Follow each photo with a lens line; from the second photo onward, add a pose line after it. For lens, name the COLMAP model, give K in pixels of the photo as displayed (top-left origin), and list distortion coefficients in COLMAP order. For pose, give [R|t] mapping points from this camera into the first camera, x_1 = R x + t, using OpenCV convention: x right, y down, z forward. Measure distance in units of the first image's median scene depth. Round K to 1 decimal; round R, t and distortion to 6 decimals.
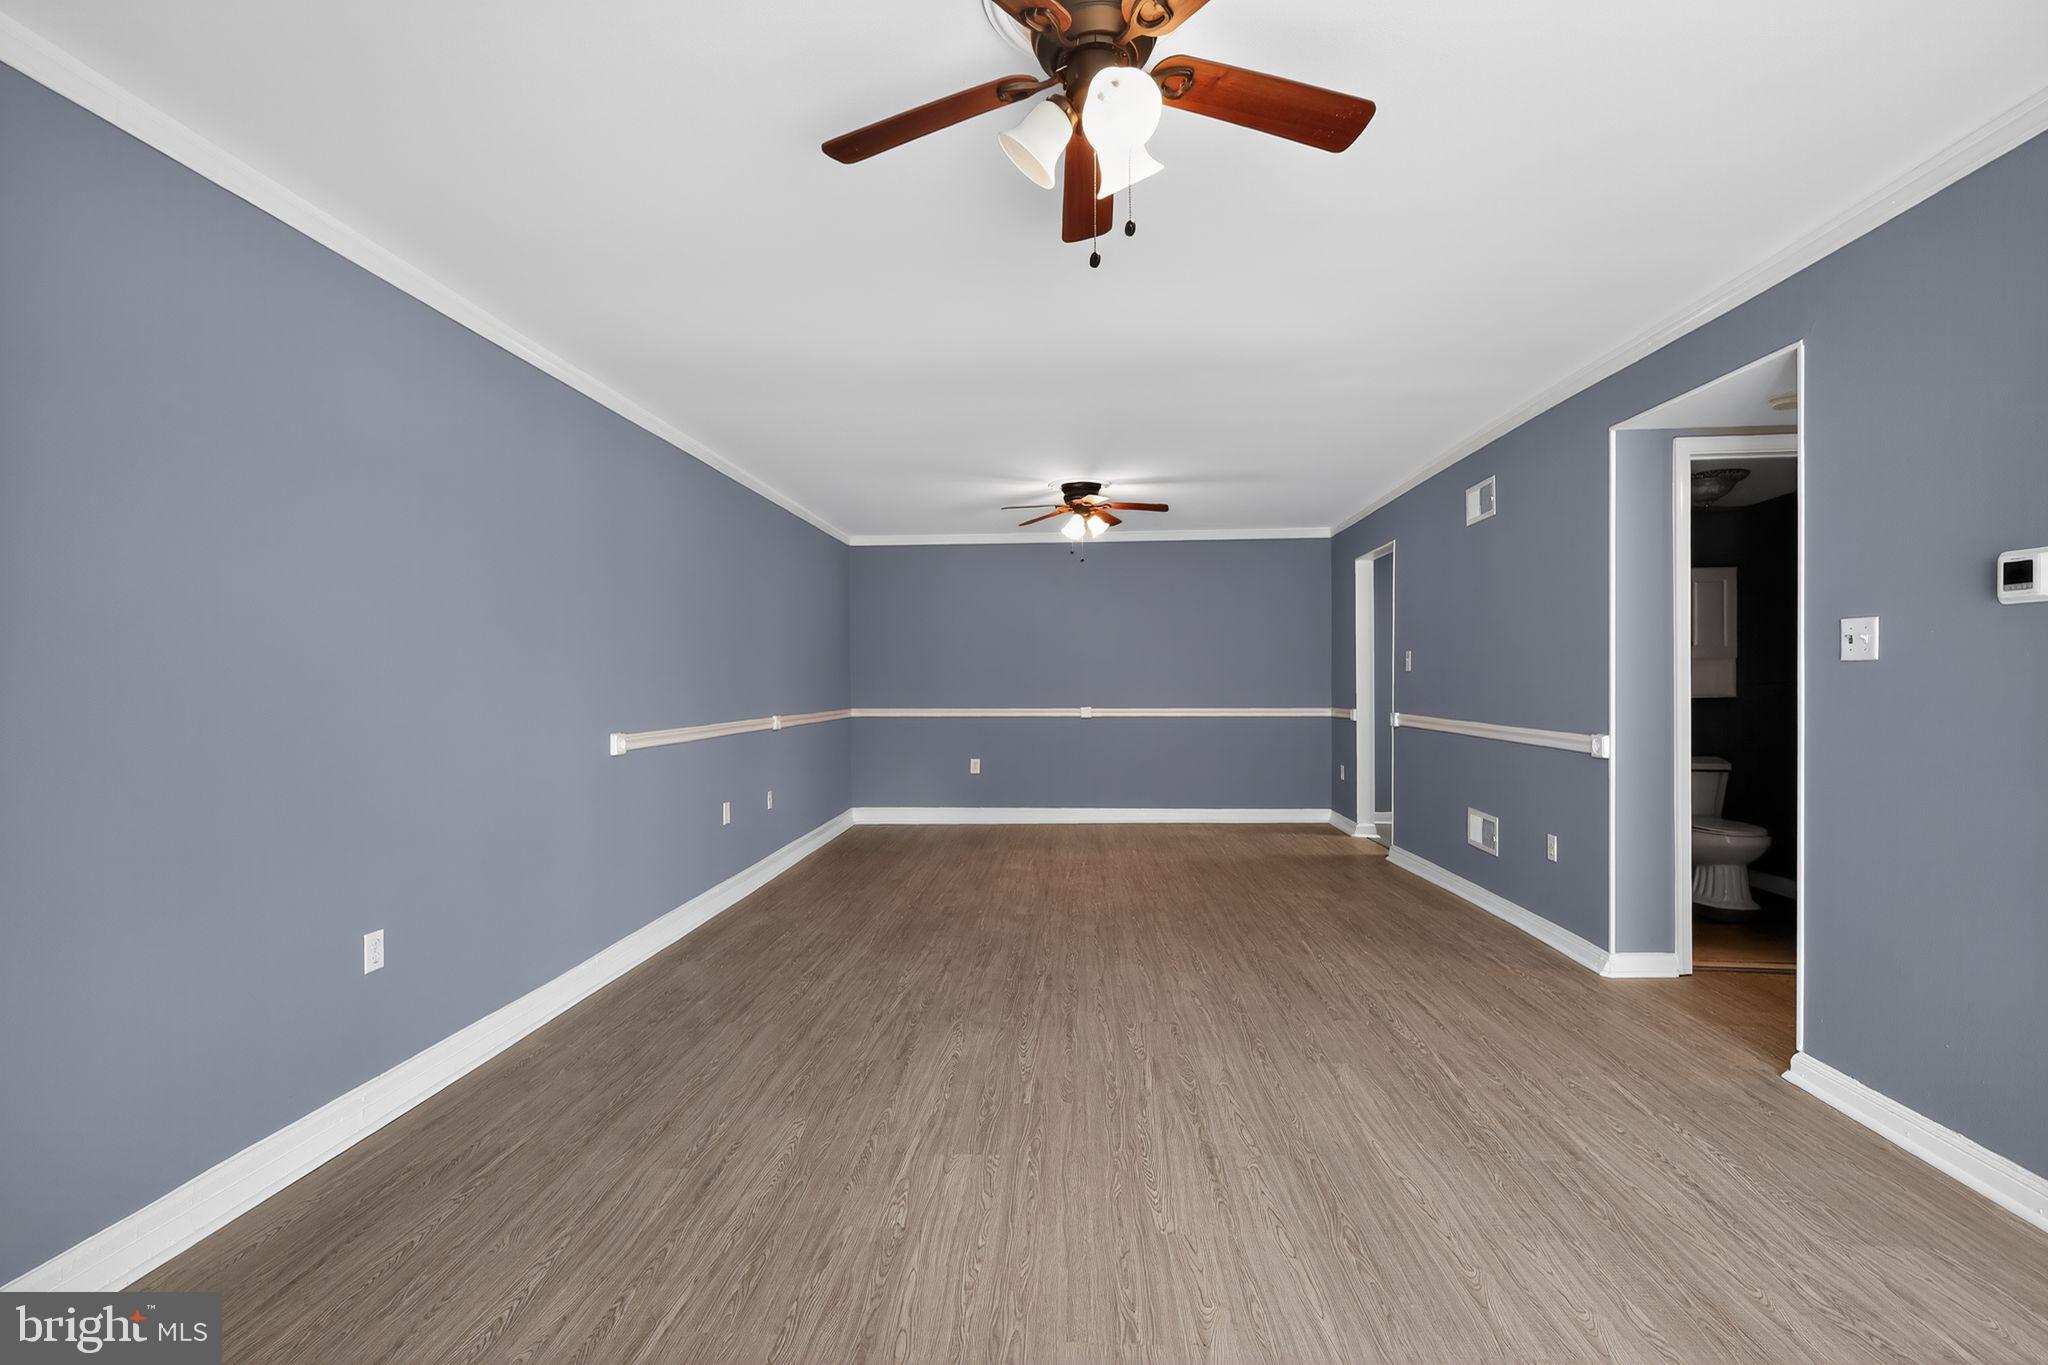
lens RADIAL K [[897.0, 0, 1024.0], [0, 897.0, 682.5], [0, 0, 1]] dist [0.002431, 0.000075]
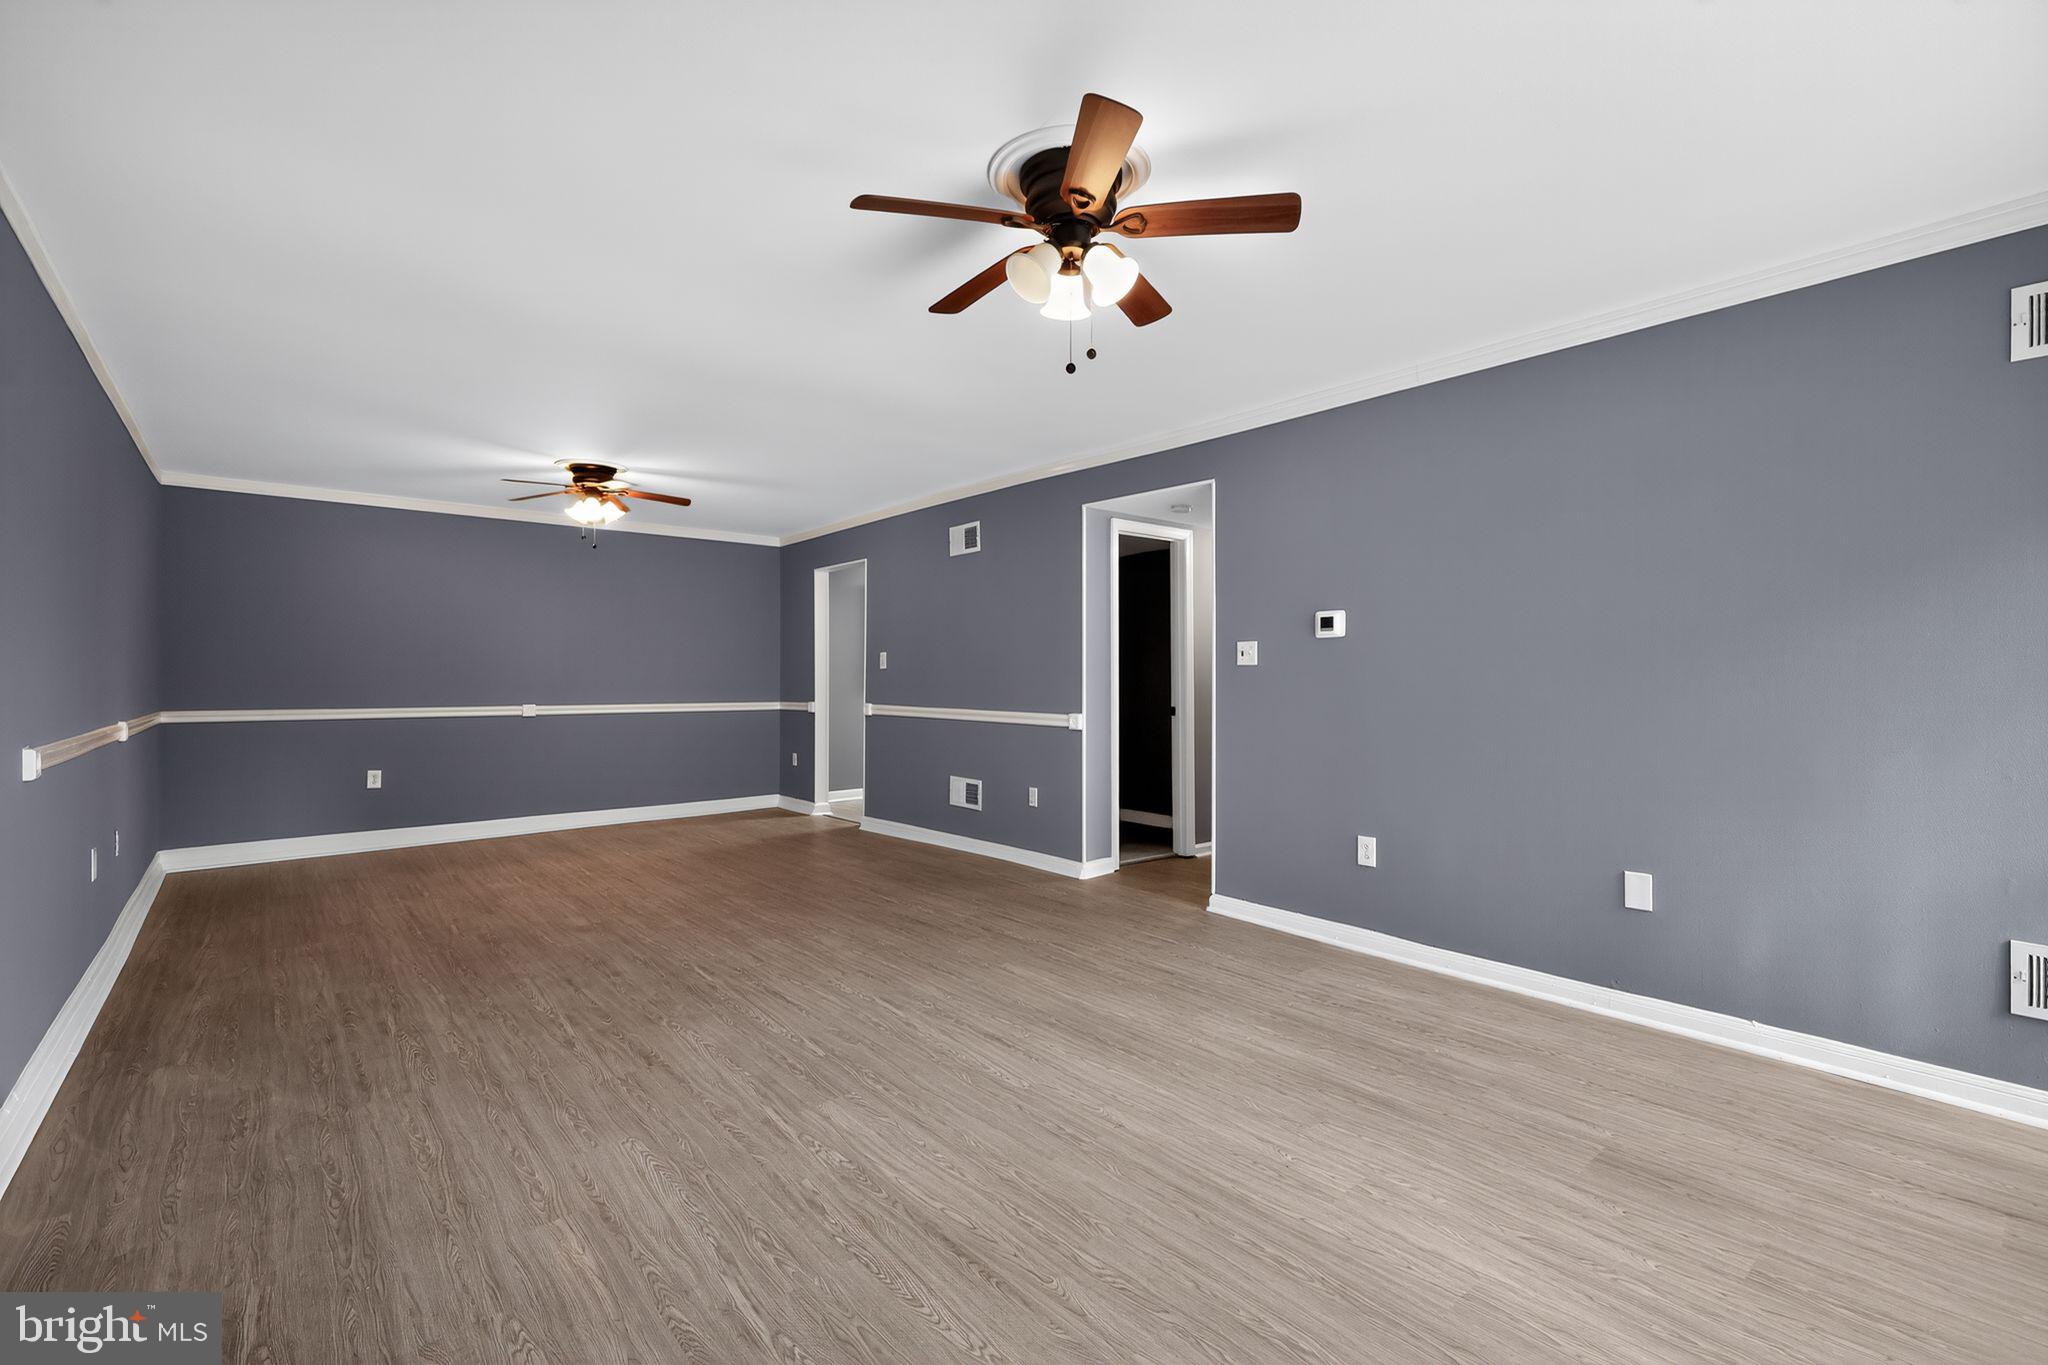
lens RADIAL K [[887.4, 0, 1020.2], [0, 887.4, 671.2], [0, 0, 1]] dist [0.001478, -0.000007]
pose [[0.716037, 0.011314, 0.697970, -0.413098], [-0.003524, 0.999914, -0.012593, 0.006984], [-0.698053, 0.006558, 0.716016, 0.032596]]
